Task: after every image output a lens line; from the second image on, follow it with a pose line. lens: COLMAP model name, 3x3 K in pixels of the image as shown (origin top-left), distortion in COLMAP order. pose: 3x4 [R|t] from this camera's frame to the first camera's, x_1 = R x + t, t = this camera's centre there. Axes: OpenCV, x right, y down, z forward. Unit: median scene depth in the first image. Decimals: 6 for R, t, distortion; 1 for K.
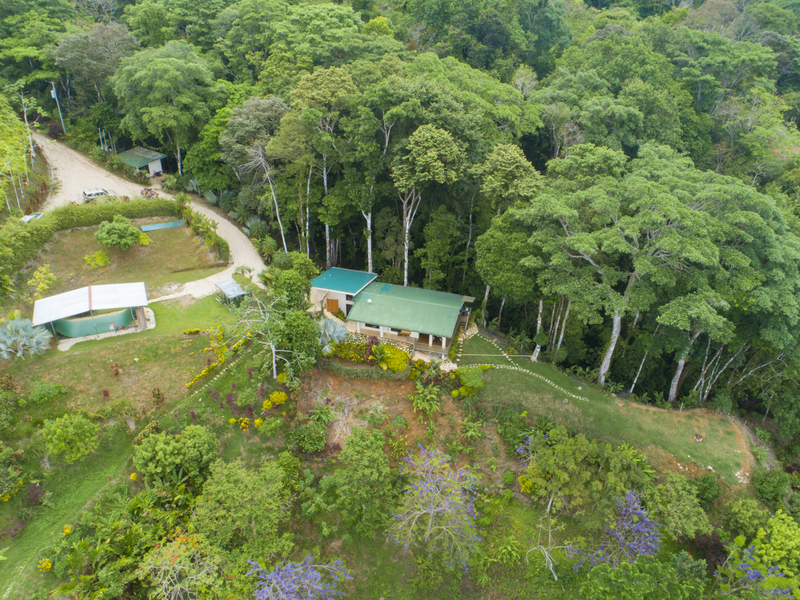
lens RADIAL K [[599.7, 0, 400.0], [0, 599.7, 300.0], [0, 0, 1]] dist [-0.007427, 0.003277]
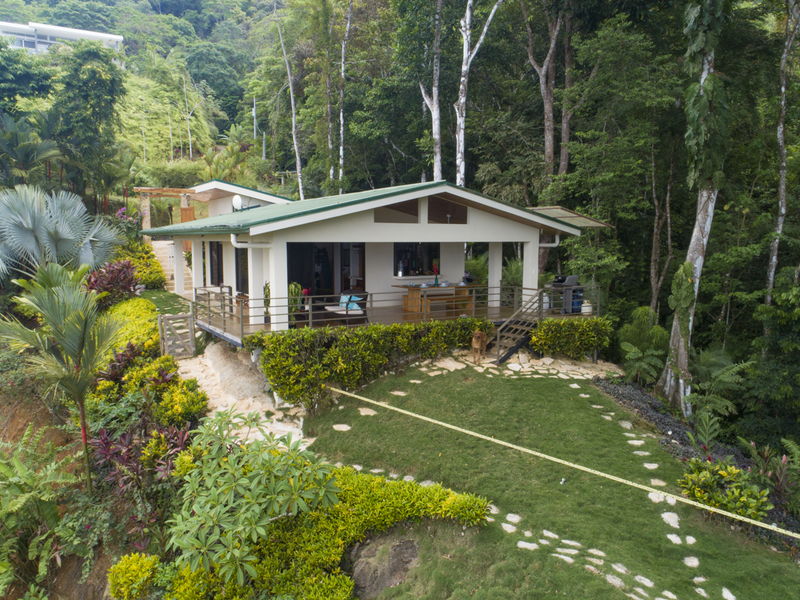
lens RADIAL K [[599.7, 0, 400.0], [0, 599.7, 300.0], [0, 0, 1]] dist [-0.007427, 0.003277]
pose [[0.737876, 0.048884, -0.673164, 0.233008], [-0.328433, 0.897329, -0.294843, 0.116613], [0.589637, 0.438647, 0.678172, 0.907373]]
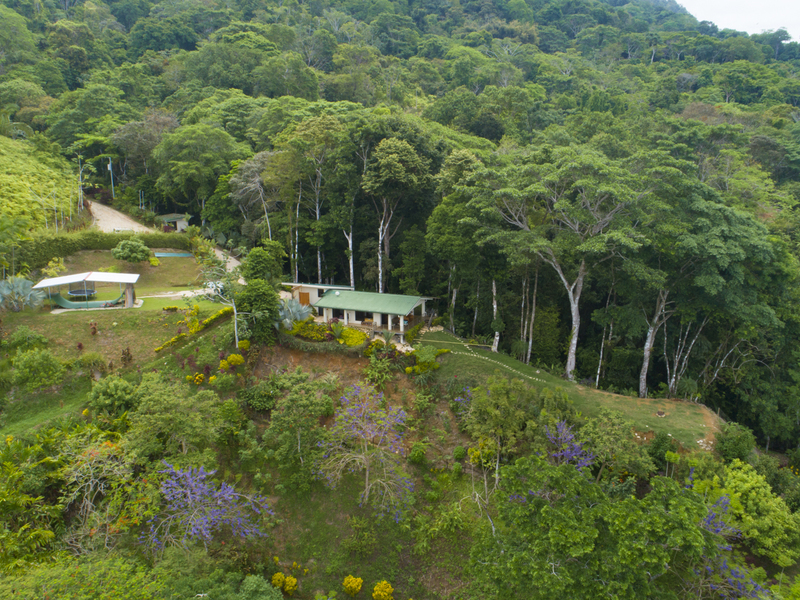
lens RADIAL K [[599.7, 0, 400.0], [0, 599.7, 300.0], [0, 0, 1]] dist [-0.007427, 0.003277]
pose [[0.993750, 0.002580, -0.111603, 0.188720], [-0.036263, 0.952976, -0.300869, 0.347421], [0.105579, 0.303035, 0.947113, 0.004634]]
